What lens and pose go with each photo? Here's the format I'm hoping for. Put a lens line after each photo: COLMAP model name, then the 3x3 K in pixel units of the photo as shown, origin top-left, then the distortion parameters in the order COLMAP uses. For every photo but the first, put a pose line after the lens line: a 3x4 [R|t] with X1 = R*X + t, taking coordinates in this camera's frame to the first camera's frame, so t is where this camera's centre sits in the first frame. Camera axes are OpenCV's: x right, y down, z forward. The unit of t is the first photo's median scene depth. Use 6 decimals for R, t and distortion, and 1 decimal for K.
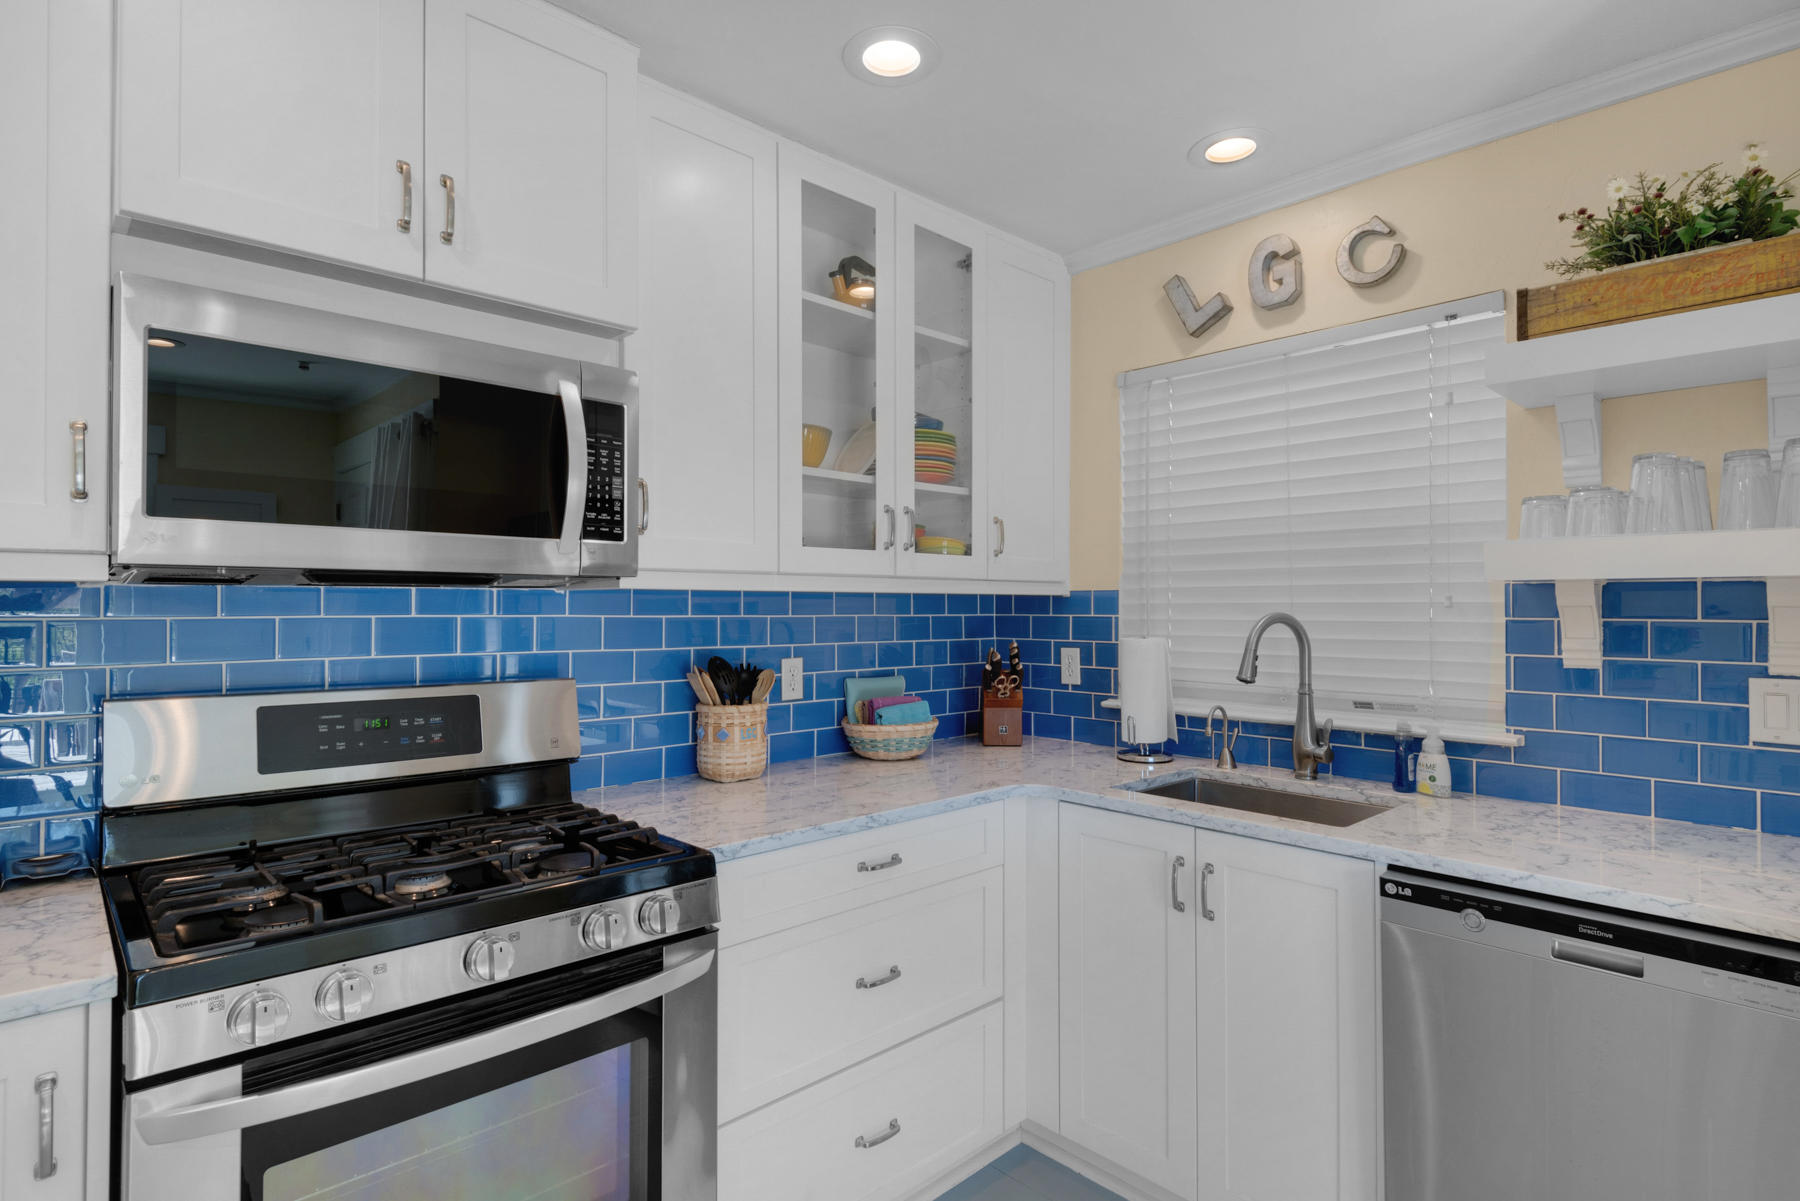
lens RADIAL K [[968.3, 0, 900.0], [0, 968.3, 600.5], [0, 0, 1]] dist [0.053288, -0.000195]
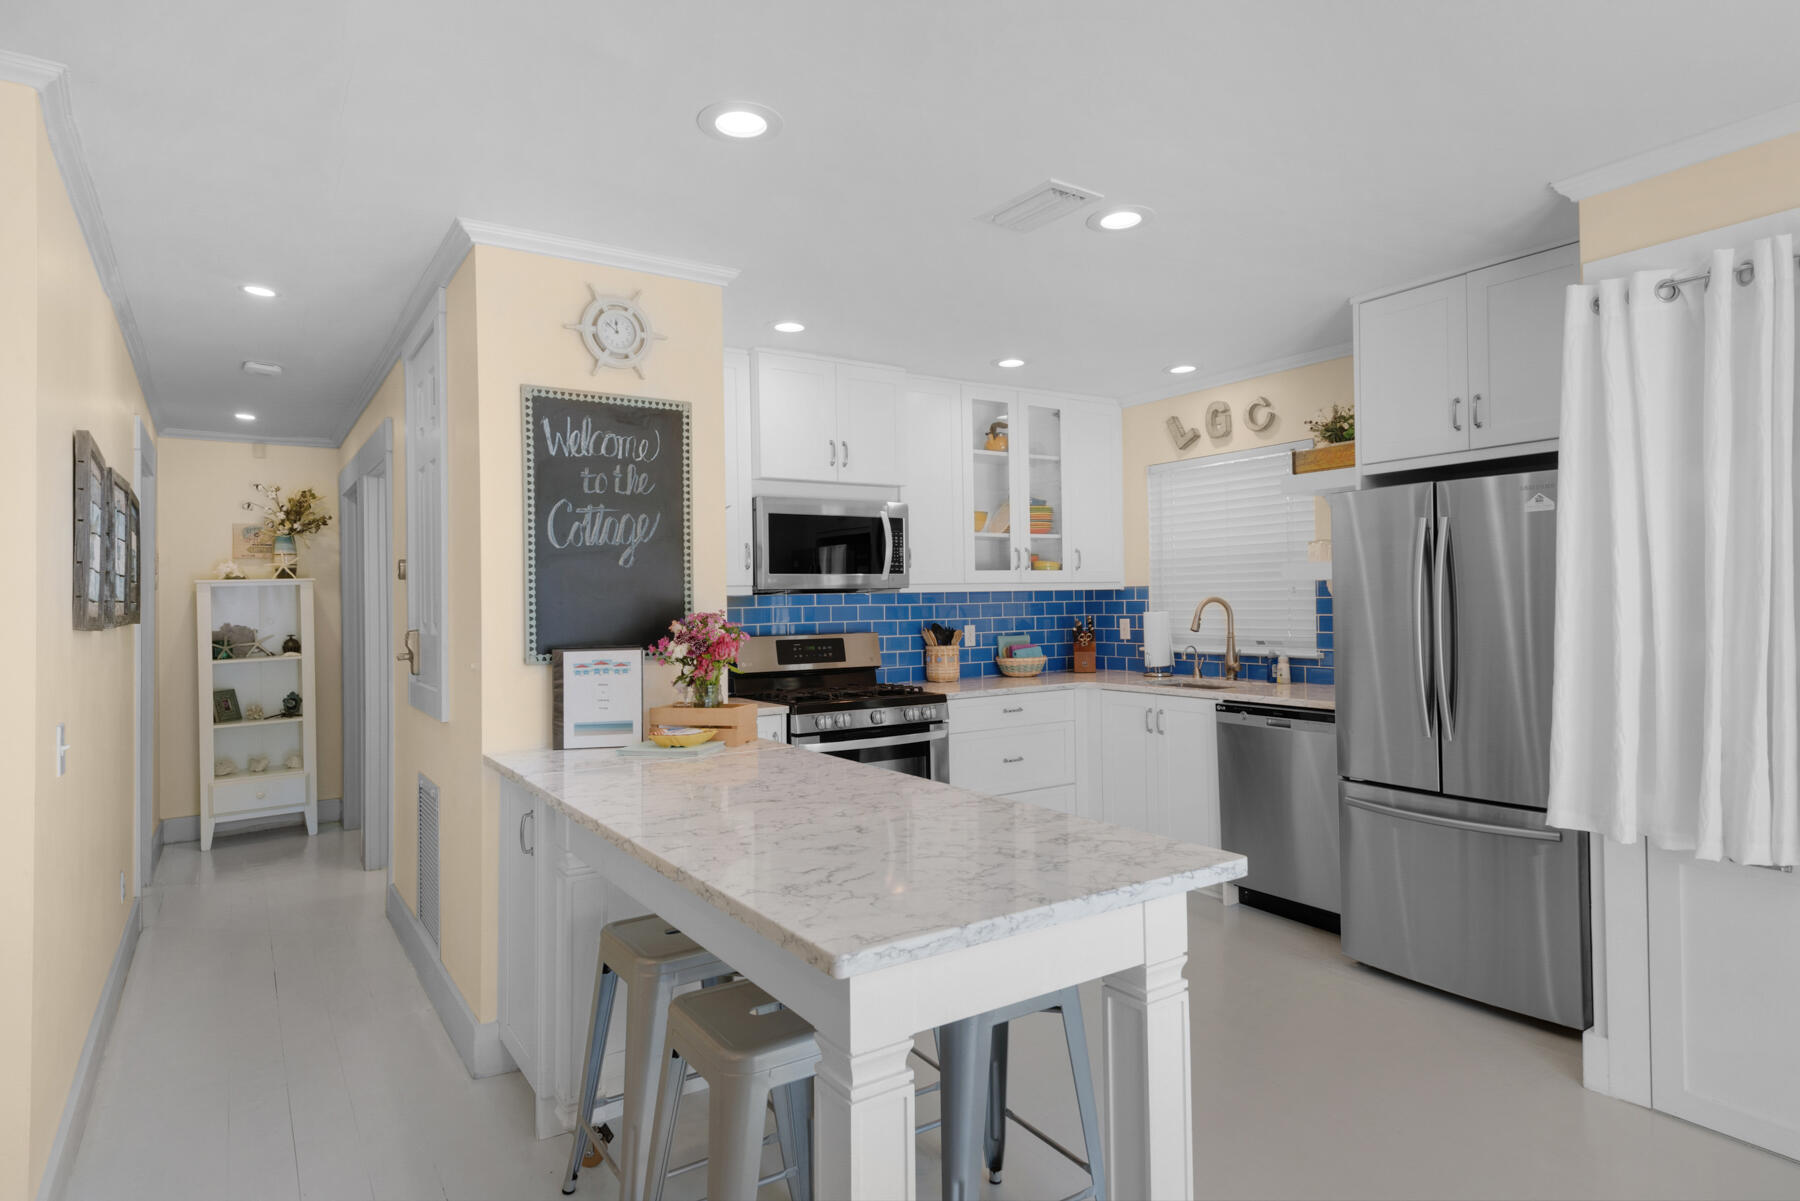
lens RADIAL K [[968.3, 0, 900.0], [0, 968.3, 600.5], [0, 0, 1]] dist [0.053288, -0.000195]
pose [[0.986567, -0.019417, -0.162196, 0.071328], [0.020762, 0.999763, 0.006607, -0.006337], [0.162029, -0.009885, 0.986736, -0.998184]]
